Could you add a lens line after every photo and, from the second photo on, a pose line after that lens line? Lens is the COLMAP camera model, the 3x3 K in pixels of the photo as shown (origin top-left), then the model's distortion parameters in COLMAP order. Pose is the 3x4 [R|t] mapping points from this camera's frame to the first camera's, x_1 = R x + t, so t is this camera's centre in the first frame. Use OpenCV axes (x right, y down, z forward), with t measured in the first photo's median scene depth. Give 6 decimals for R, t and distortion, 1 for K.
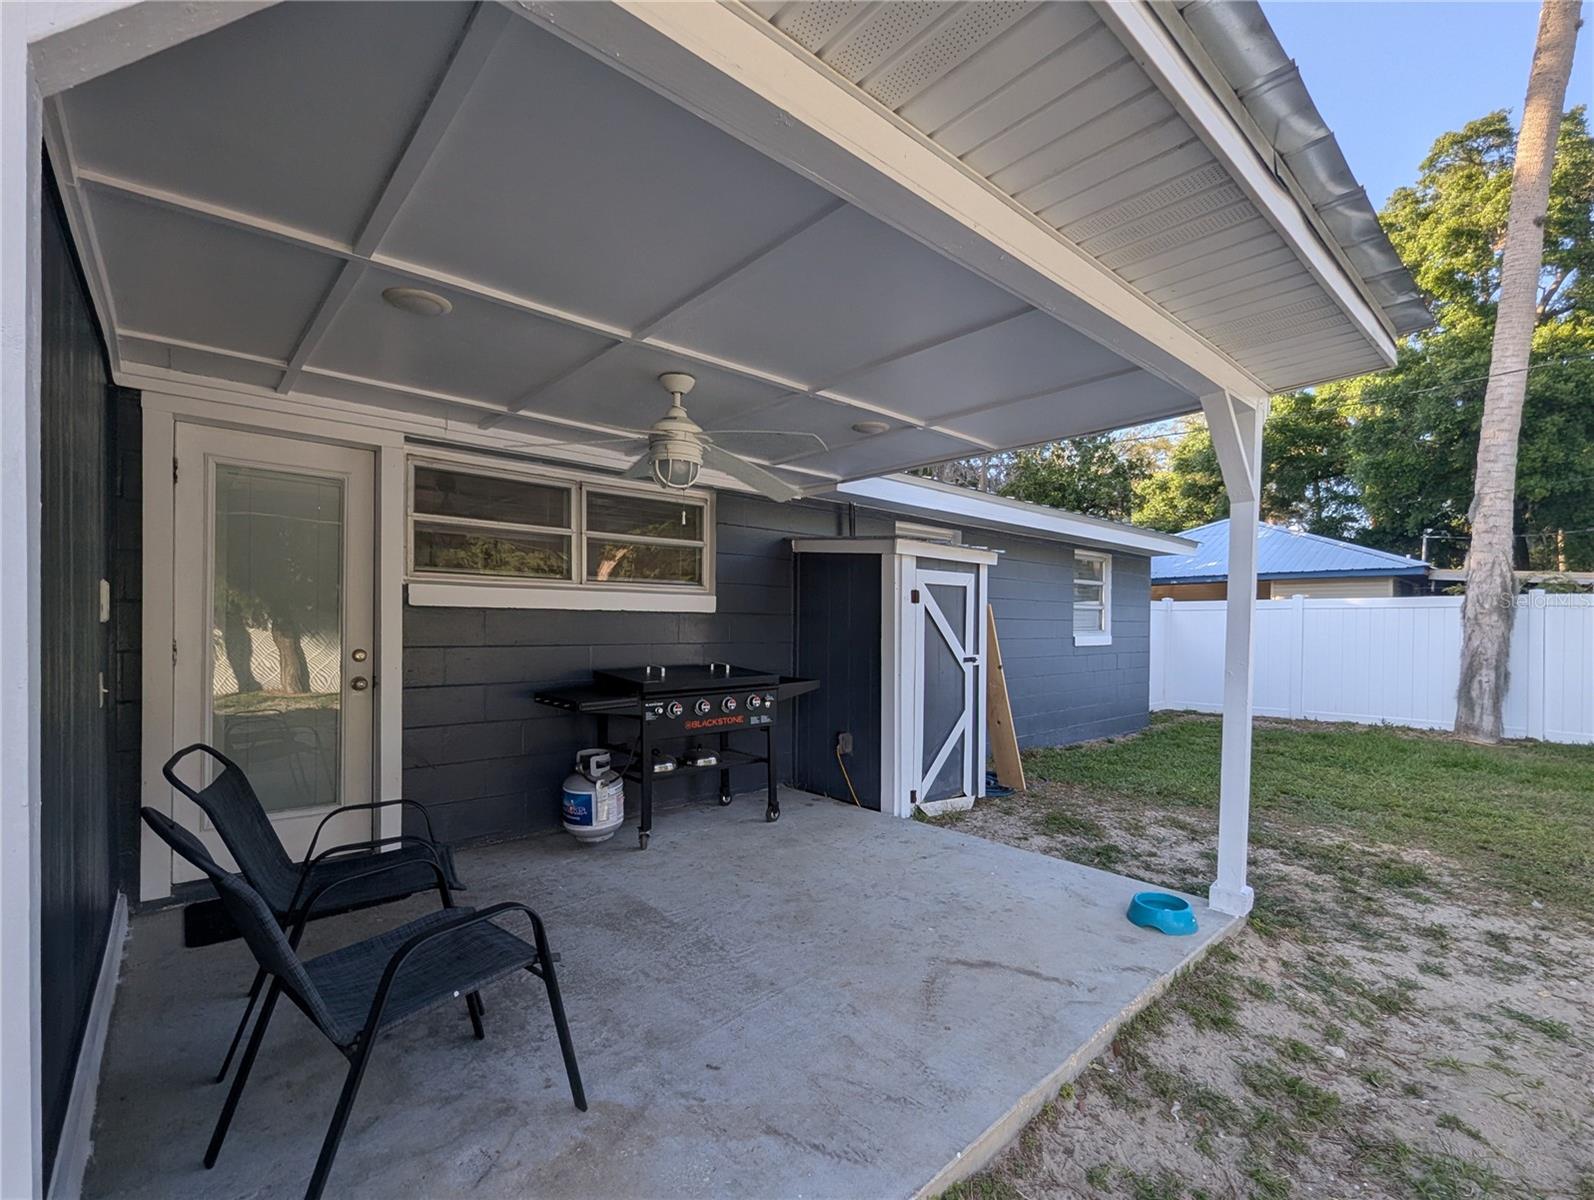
lens RADIAL K [[681.8, 0, 801.8], [0, 681.8, 615.6], [0, 0, 1]] dist [-0.000627, -0.000787]
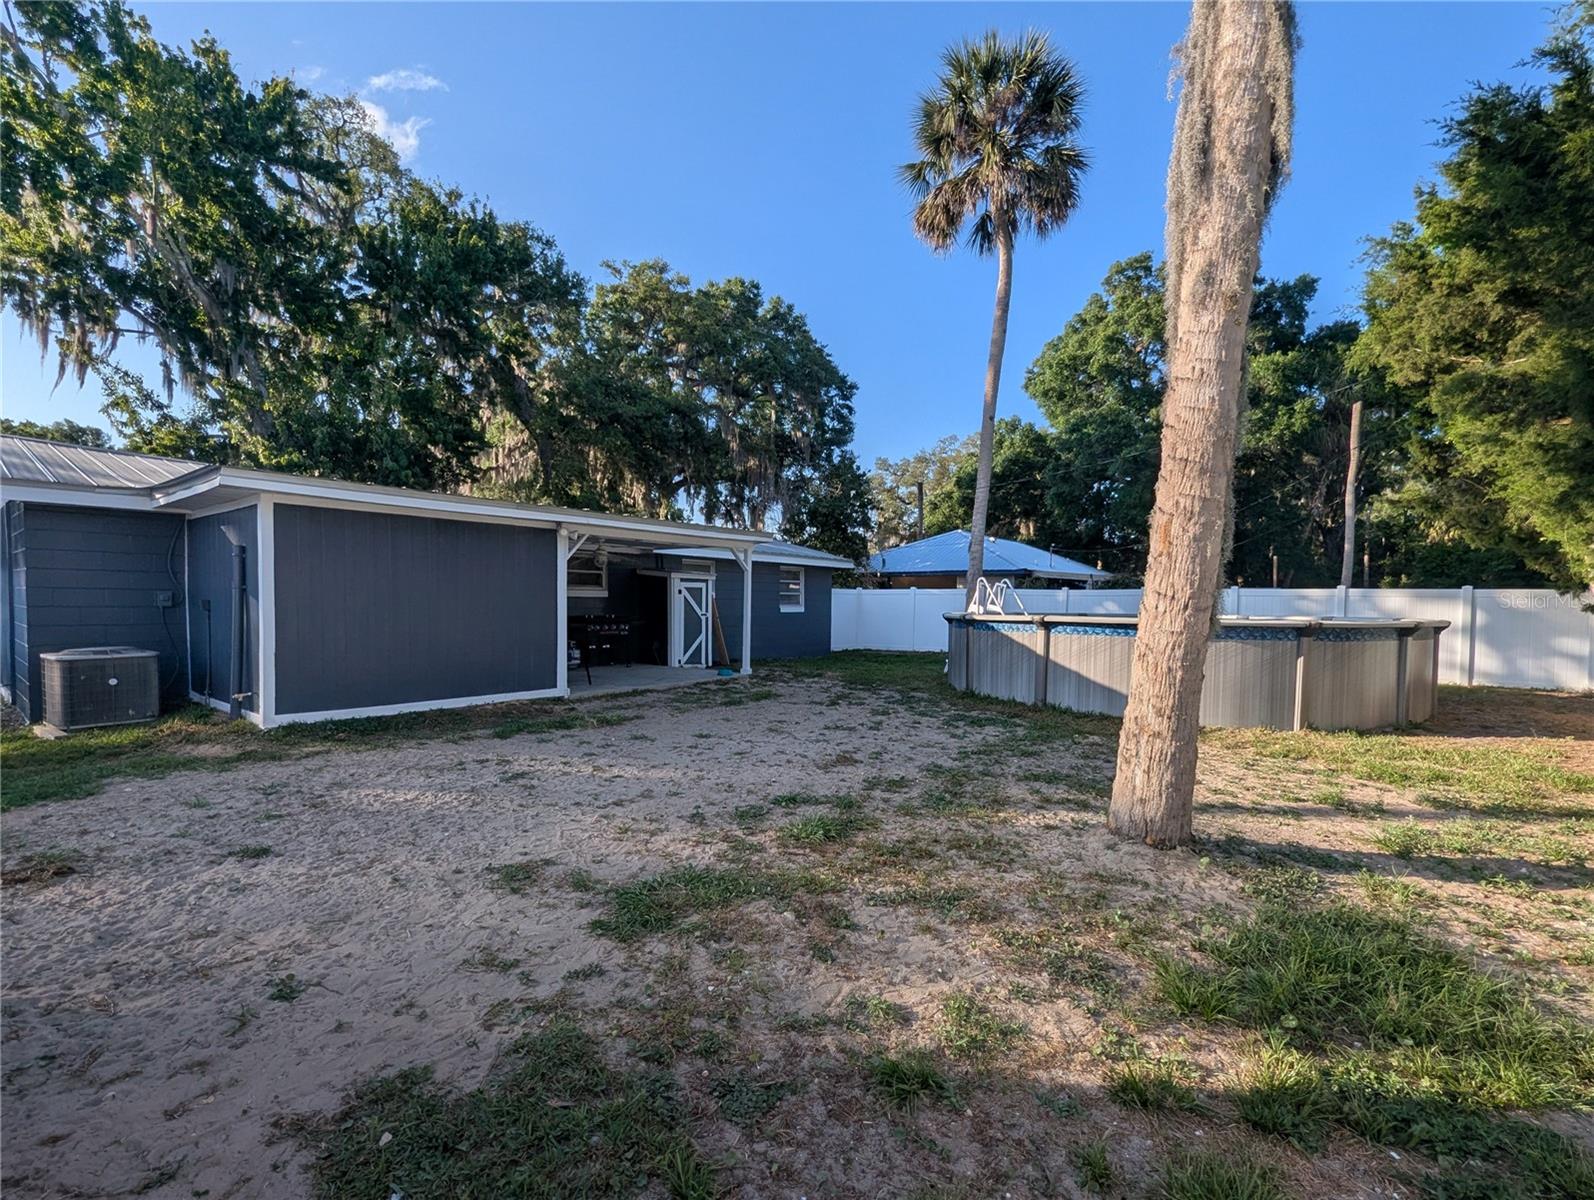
lens RADIAL K [[681.8, 0, 805.2], [0, 681.8, 608.9], [0, 0, 1]] dist [-0.000627, -0.000787]
pose [[0.981461, -0.005124, 0.191595, 0.121899], [0.002007, 0.999863, 0.016457, -0.001735], [-0.191653, -0.015767, 0.981336, -1.754730]]
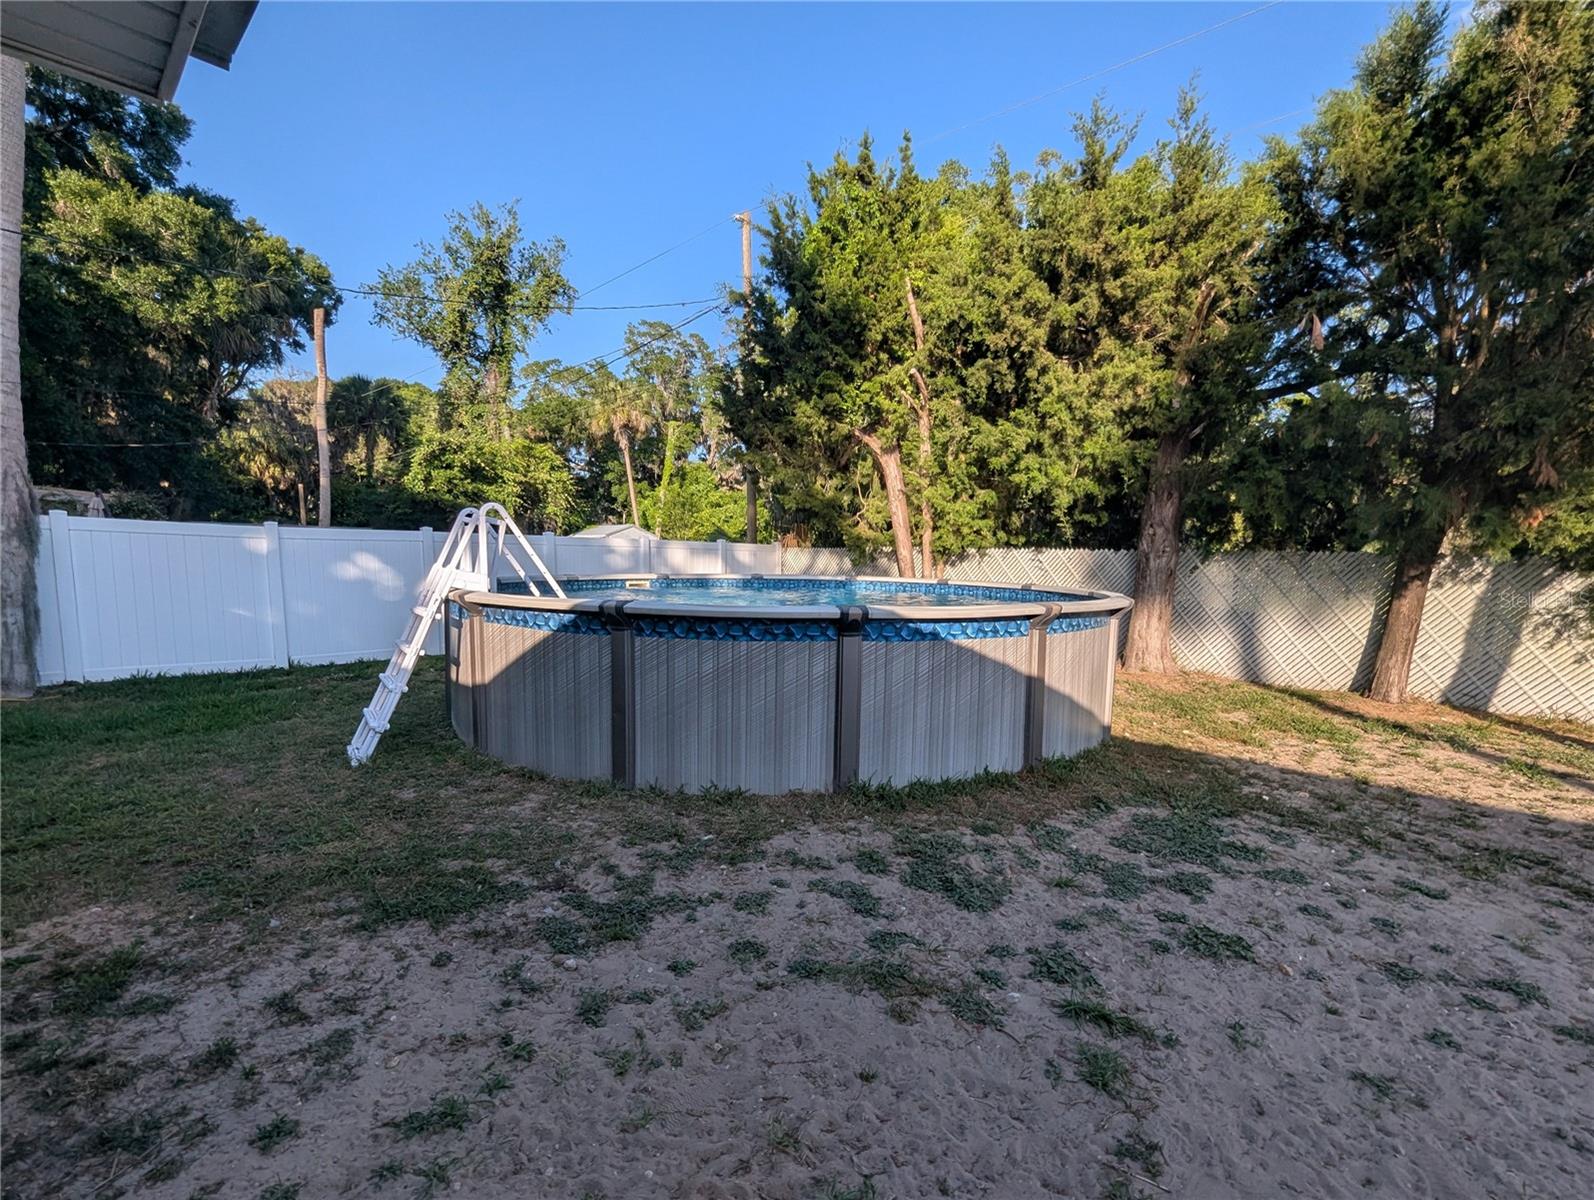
lens RADIAL K [[730.4, 0, 802.5], [0, 730.4, 603.9], [0, 0, 1]] dist [-0.003162, 0.000904]
pose [[-0.094919, -0.087337, 0.991646, 0.149011], [-0.013949, 0.996163, 0.086400, -0.030049], [-0.995387, -0.005631, -0.095773, 0.357337]]
